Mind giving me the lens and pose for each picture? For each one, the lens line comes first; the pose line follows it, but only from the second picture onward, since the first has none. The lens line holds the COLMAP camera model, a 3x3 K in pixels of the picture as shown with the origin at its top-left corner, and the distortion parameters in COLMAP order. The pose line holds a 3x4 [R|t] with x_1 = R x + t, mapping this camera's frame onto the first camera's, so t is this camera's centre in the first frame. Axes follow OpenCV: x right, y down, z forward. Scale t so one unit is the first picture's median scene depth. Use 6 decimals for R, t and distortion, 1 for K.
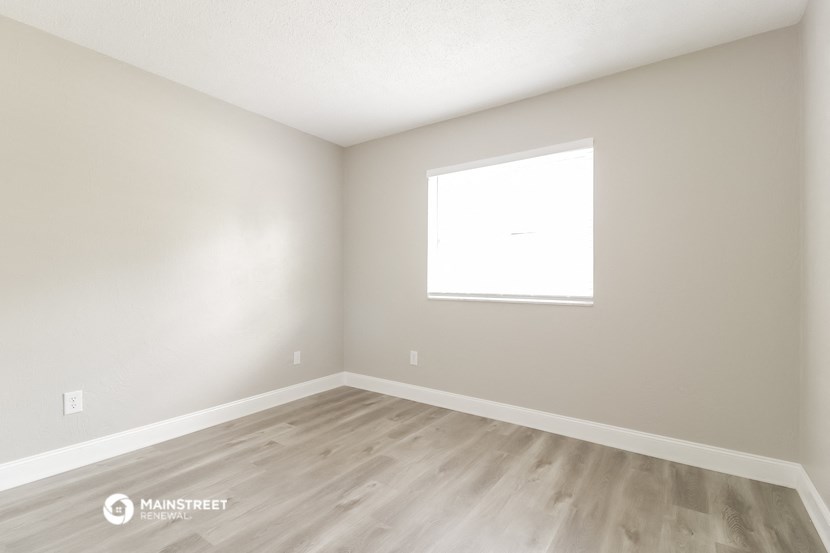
lens RADIAL K [[397.0, 0, 411.3], [0, 397.0, 277.0], [0, 0, 1]] dist [0.004001, 0.000355]
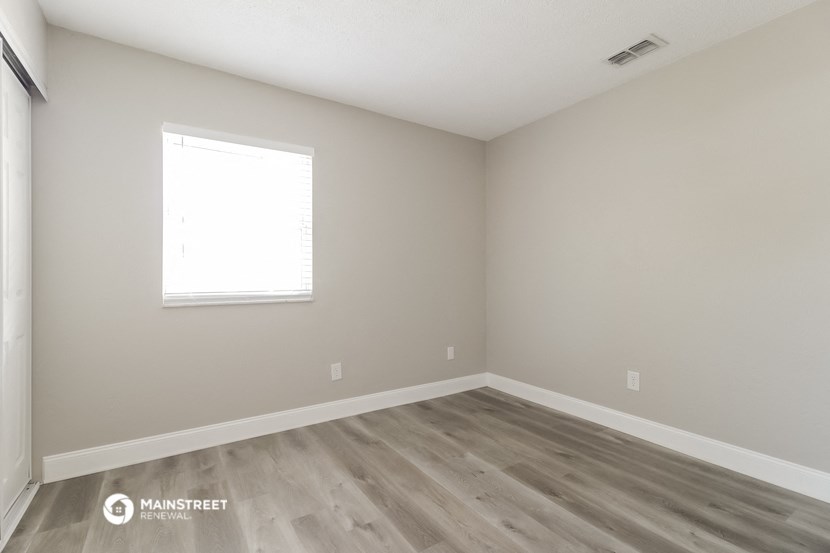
lens RADIAL K [[397.0, 0, 410.7], [0, 397.0, 274.5], [0, 0, 1]] dist [0.004001, 0.000355]
pose [[0.341922, -0.000475, 0.939728, -0.473919], [0.003266, 0.999994, -0.000683, 0.001911], [-0.939723, 0.003303, 0.341922, 0.360018]]
